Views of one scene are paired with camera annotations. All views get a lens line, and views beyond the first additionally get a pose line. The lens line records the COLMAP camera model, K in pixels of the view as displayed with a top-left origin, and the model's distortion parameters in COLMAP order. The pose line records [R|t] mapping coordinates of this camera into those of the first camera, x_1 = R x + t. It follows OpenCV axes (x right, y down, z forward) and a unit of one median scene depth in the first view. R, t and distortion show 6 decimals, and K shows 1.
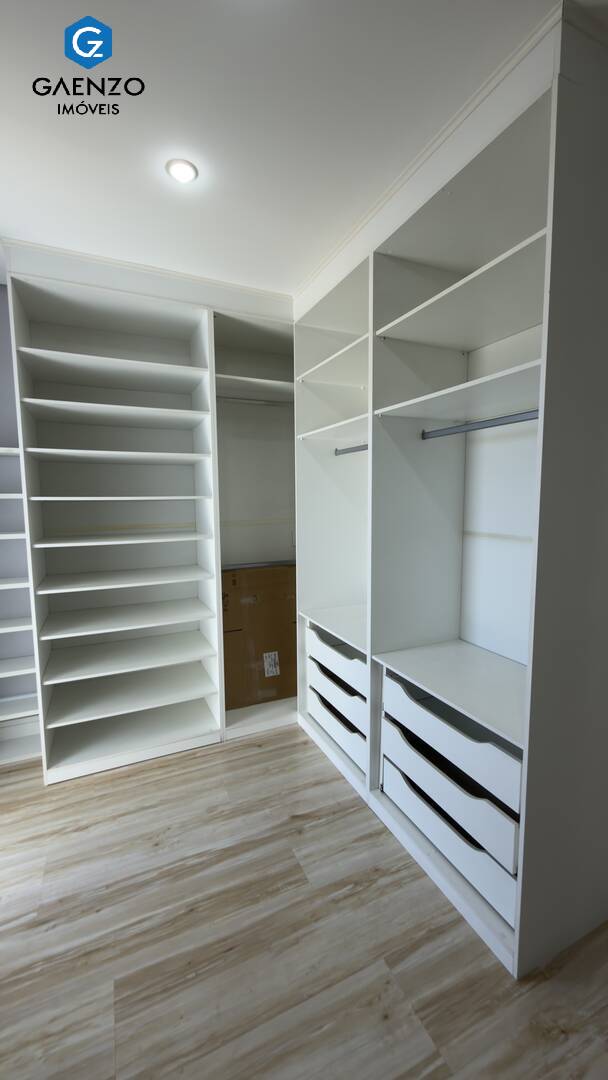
lens RADIAL K [[431.1, 0, 308.3], [0, 431.1, 534.5], [0, 0, 1]] dist [-0.001218, -0.001022]
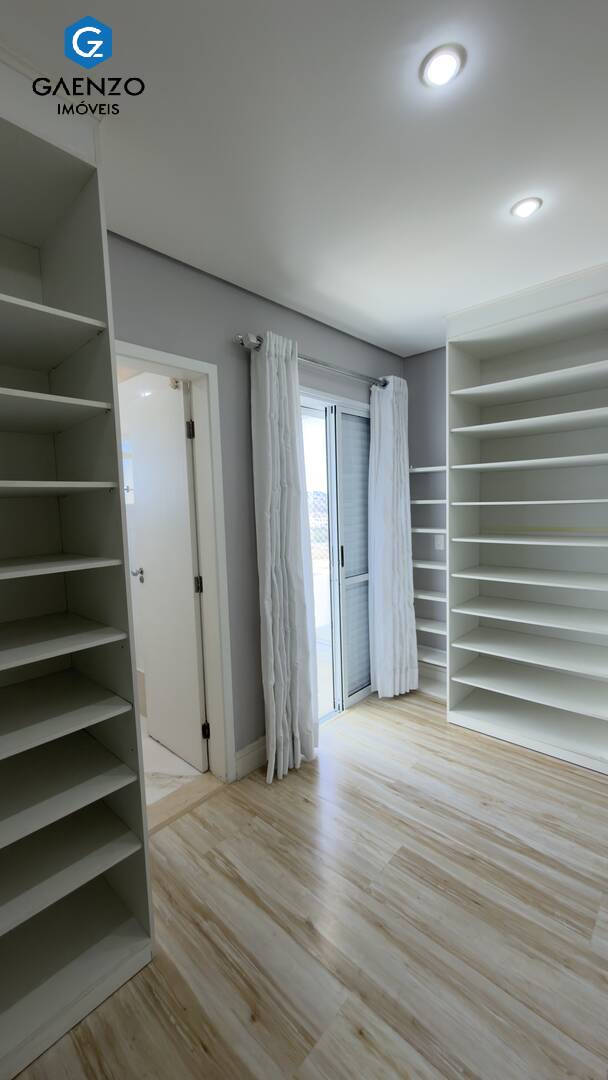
lens RADIAL K [[431.1, 0, 299.6], [0, 431.1, 532.4], [0, 0, 1]] dist [-0.001218, -0.001022]
pose [[0.376679, 0.059565, -0.924427, 0.431438], [-0.058328, 0.997475, 0.040504, -0.022123], [0.924506, 0.038663, 0.379203, 0.065616]]
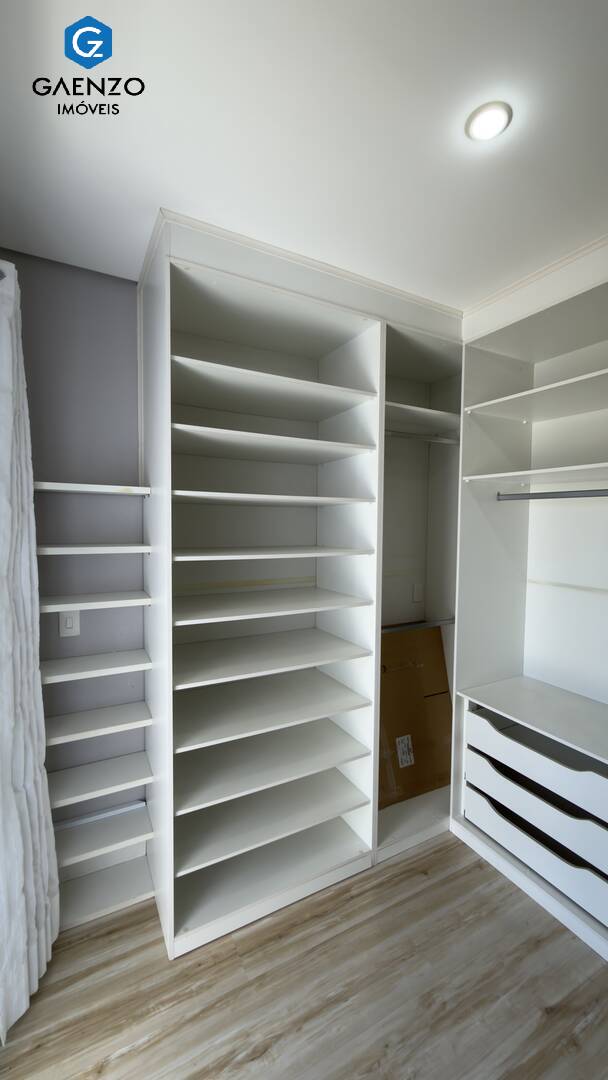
lens RADIAL K [[431.1, 0, 312.2], [0, 431.1, 535.5], [0, 0, 1]] dist [-0.001218, -0.001022]
pose [[0.997937, 0.018455, 0.061496, -0.467432], [-0.015393, 0.998636, -0.049895, -0.093602], [-0.062333, 0.048846, 0.996859, 0.259654]]
